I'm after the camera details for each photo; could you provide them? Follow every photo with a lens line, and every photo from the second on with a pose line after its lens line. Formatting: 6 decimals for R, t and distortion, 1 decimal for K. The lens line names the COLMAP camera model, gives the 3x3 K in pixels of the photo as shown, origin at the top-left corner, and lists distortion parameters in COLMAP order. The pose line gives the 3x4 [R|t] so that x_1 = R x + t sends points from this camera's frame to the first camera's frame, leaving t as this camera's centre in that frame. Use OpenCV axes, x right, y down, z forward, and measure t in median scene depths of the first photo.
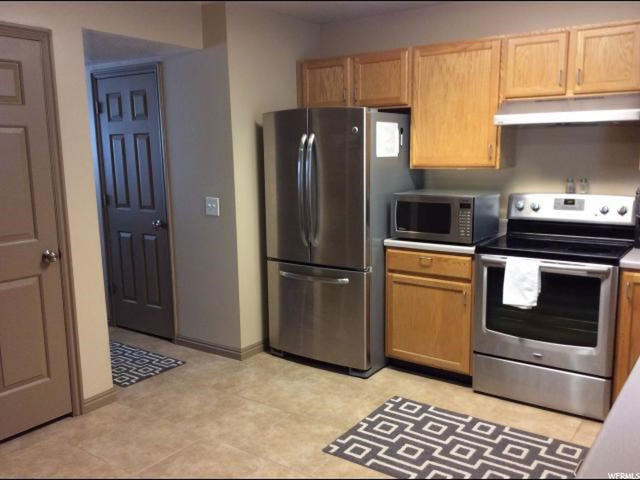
lens RADIAL K [[578.9, 0, 315.3], [0, 578.9, 239.7], [0, 0, 1]] dist [0.084700, -0.123261]
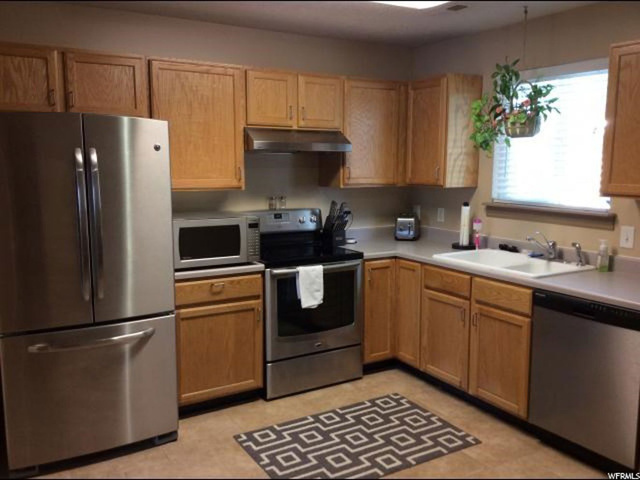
lens RADIAL K [[578.9, 0, 314.9], [0, 578.9, 238.5], [0, 0, 1]] dist [0.084700, -0.123261]
pose [[0.385496, -0.100661, 0.917202, -0.647483], [0.140086, 0.988894, 0.049652, -0.071013], [-0.912013, 0.109347, 0.395316, 0.495457]]
